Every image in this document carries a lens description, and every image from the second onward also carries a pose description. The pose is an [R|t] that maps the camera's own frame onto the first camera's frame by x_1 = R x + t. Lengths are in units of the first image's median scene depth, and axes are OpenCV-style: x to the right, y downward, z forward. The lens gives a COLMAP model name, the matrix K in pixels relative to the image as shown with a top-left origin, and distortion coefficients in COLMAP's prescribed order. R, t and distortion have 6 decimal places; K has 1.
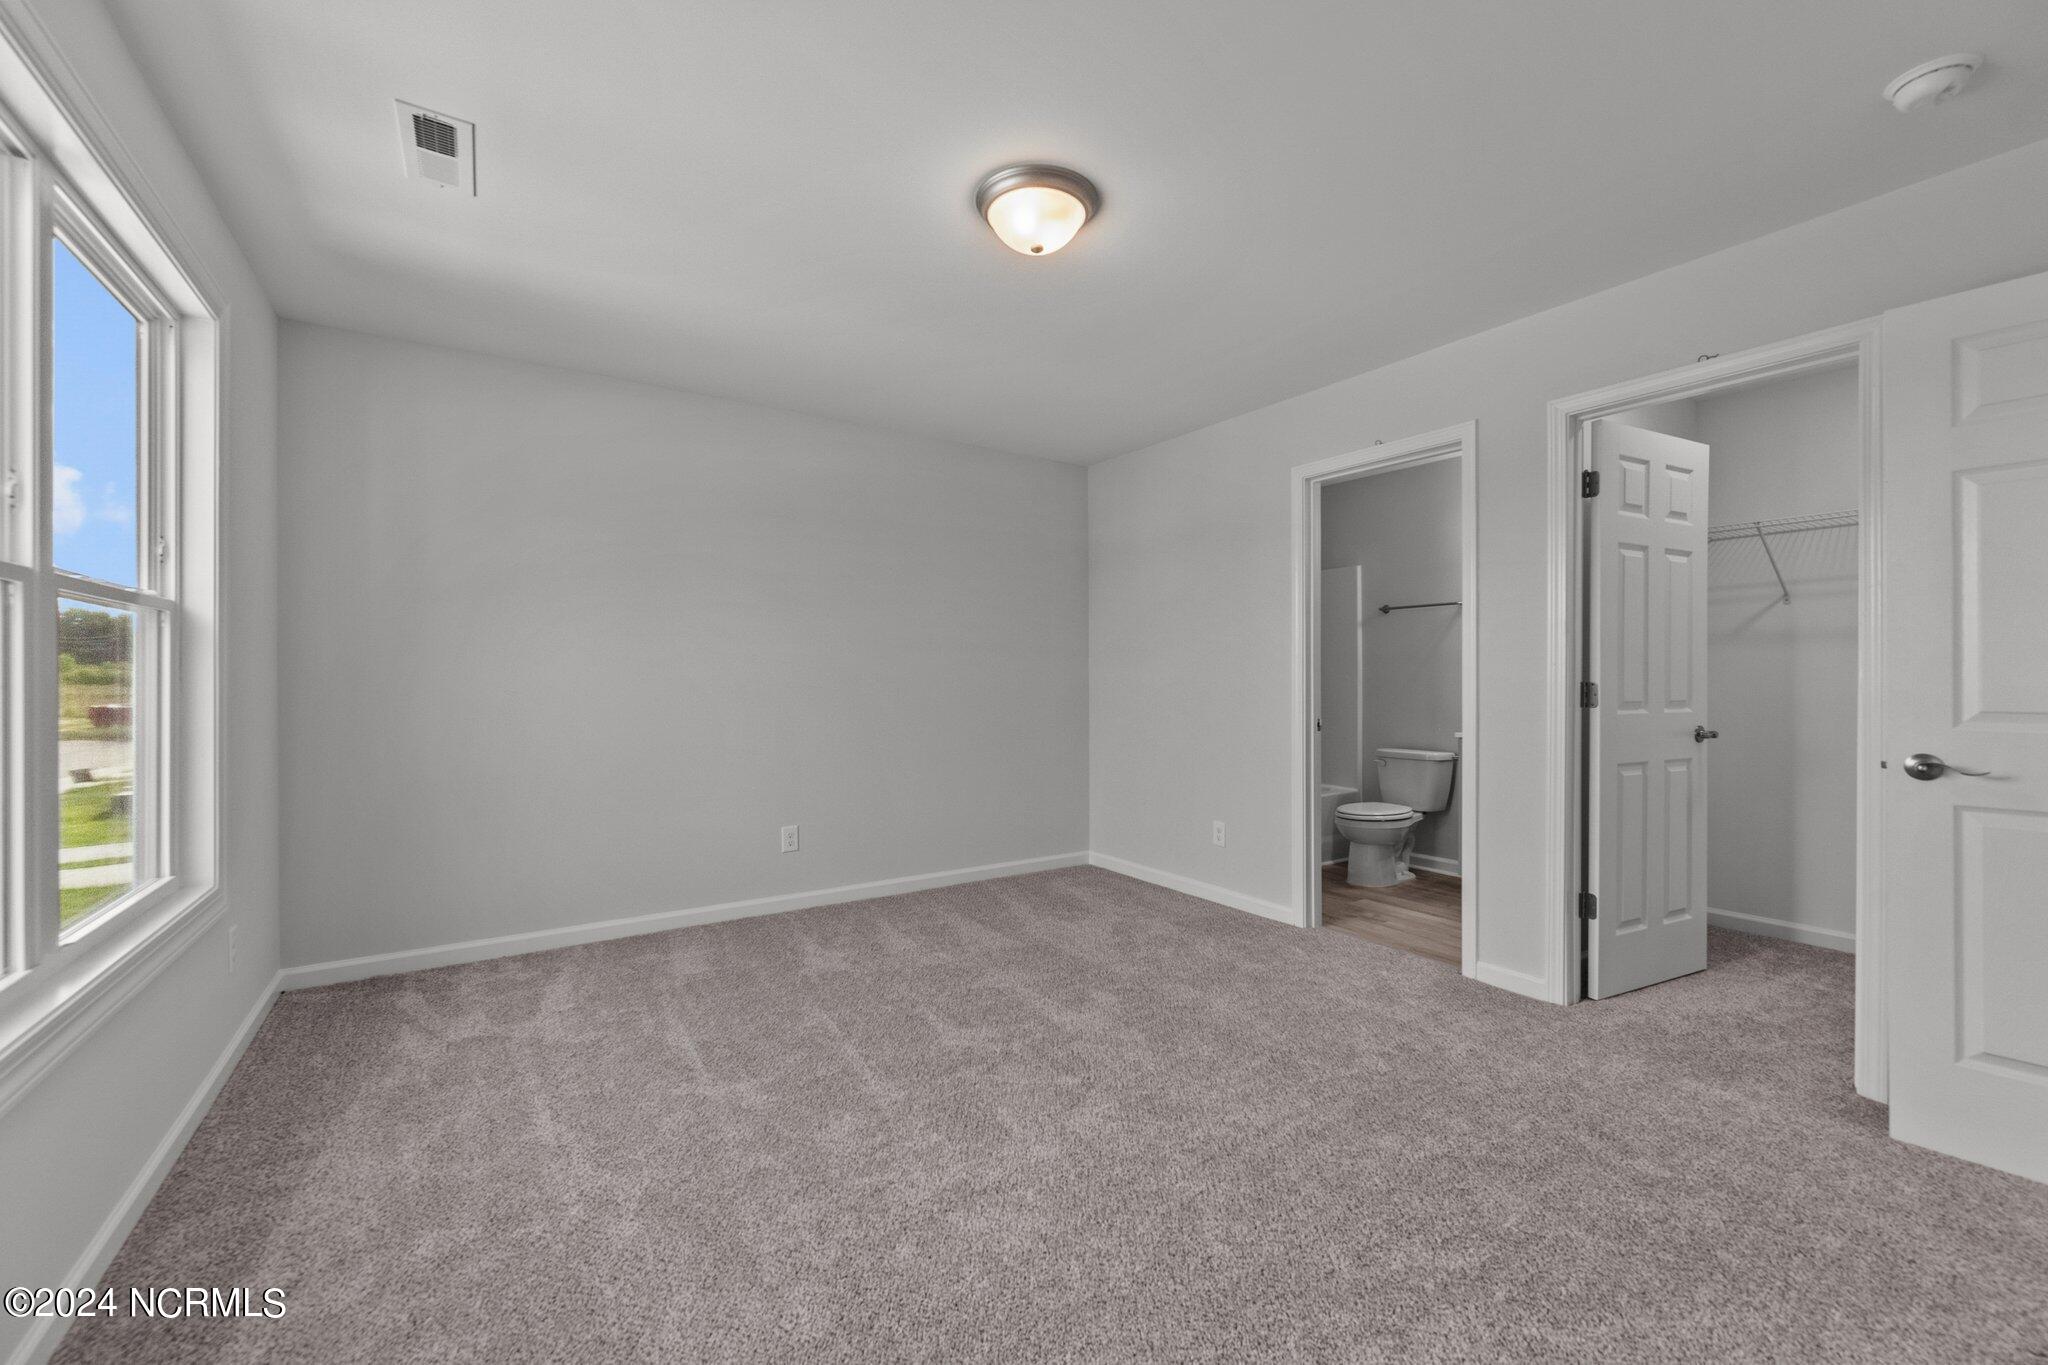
lens RADIAL K [[814.5, 0, 1027.2], [0, 814.5, 682.2], [0, 0, 1]] dist [-0.005197, 0.001804]
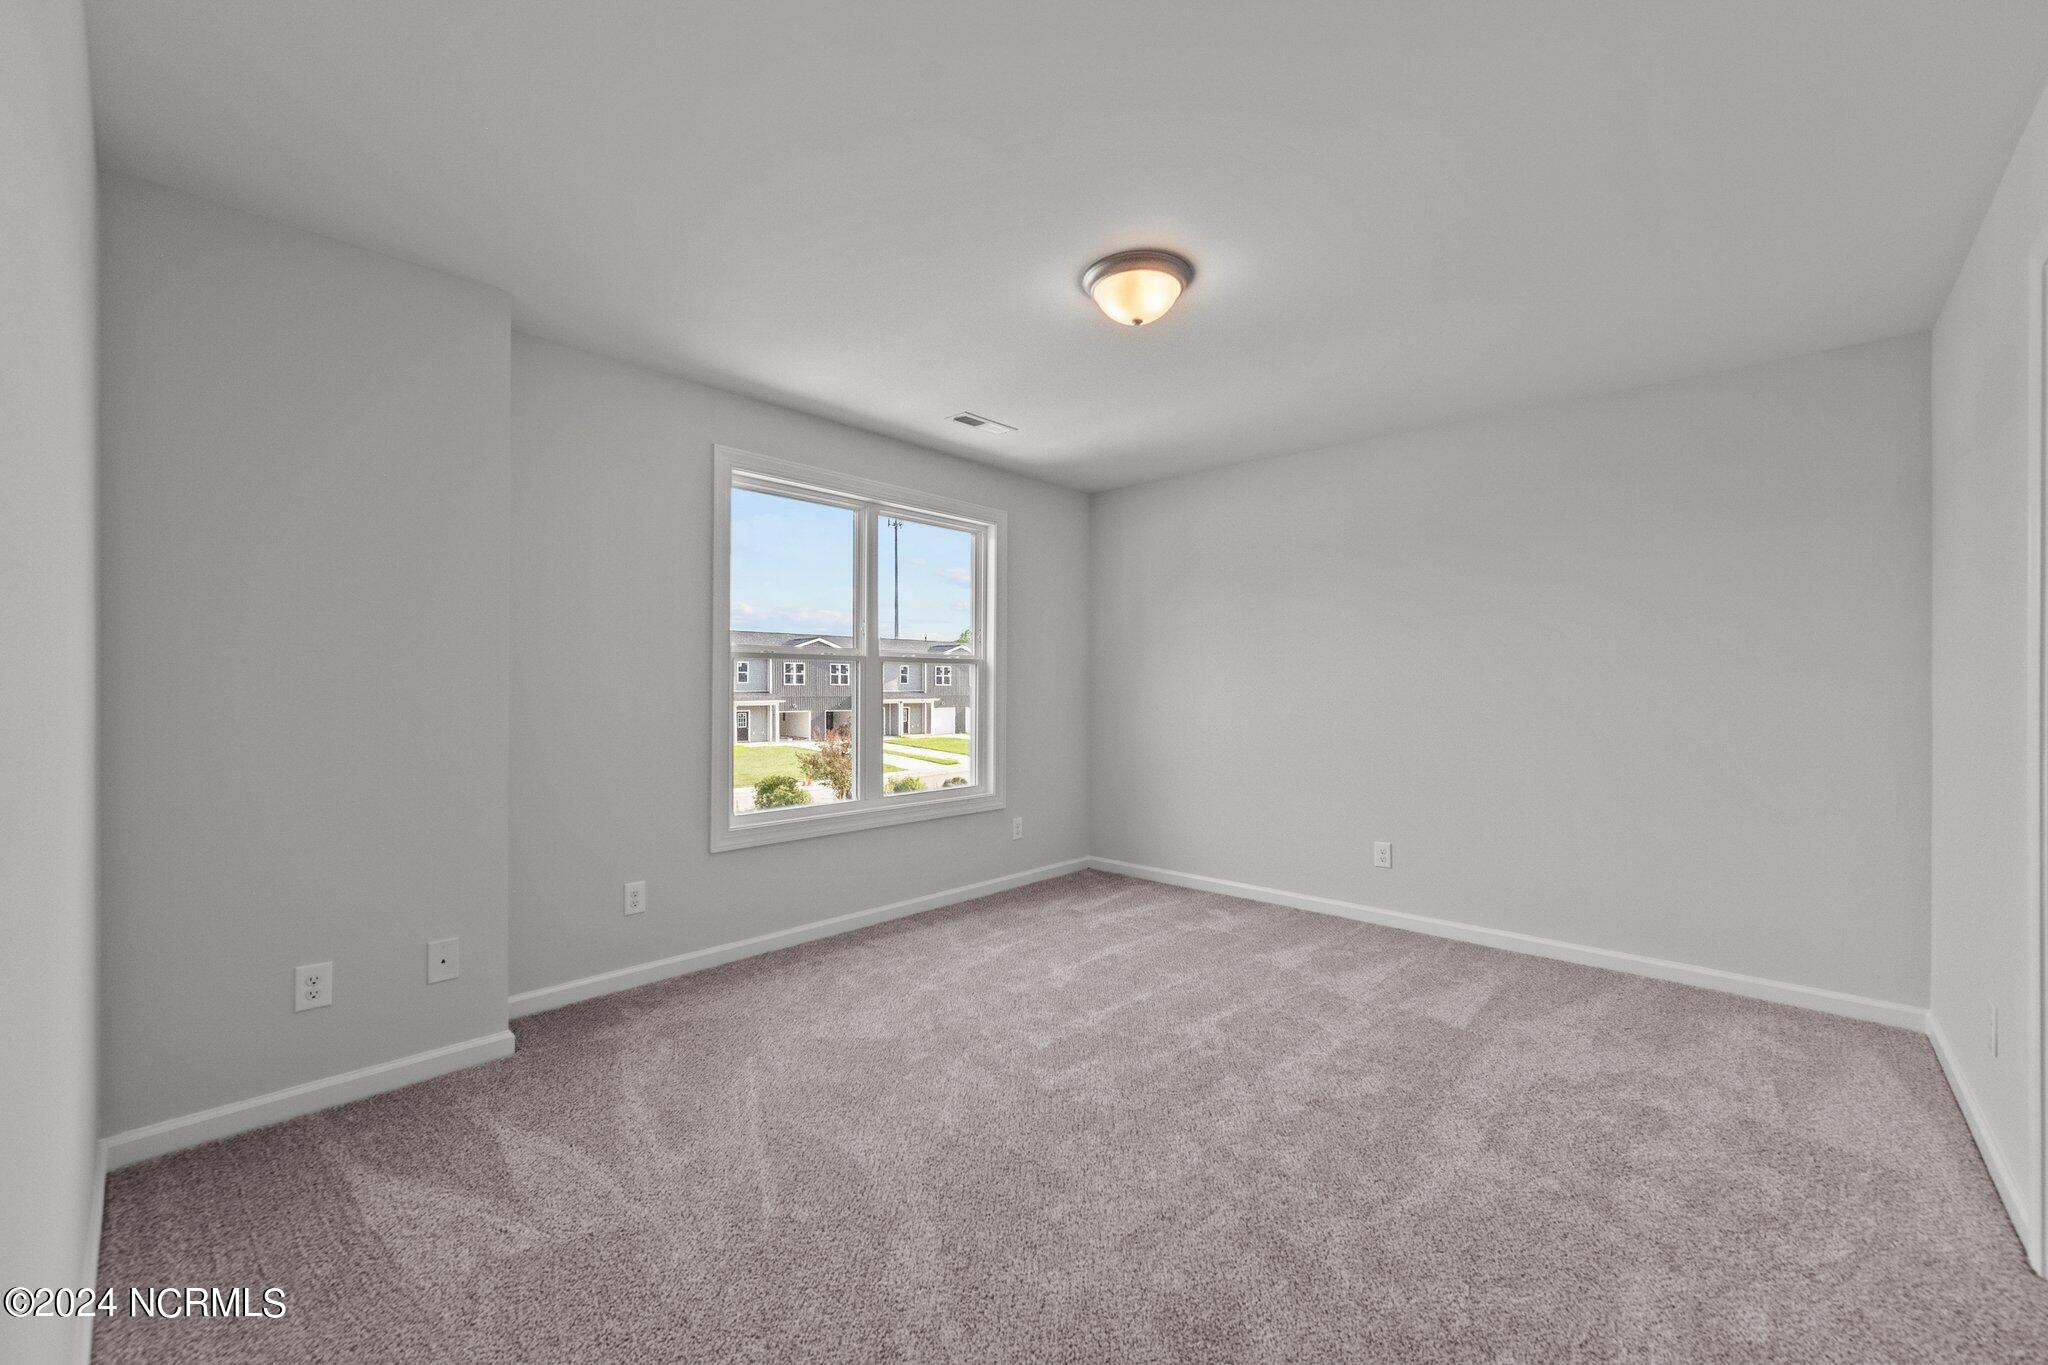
lens RADIAL K [[814.5, 0, 1019.9], [0, 814.5, 681.5], [0, 0, 1]] dist [-0.005197, 0.001804]
pose [[0.240174, 0.002982, -0.970725, 0.775768], [-0.005925, 0.999981, 0.001606, -0.032208], [0.970712, 0.005366, 0.240187, 0.404161]]
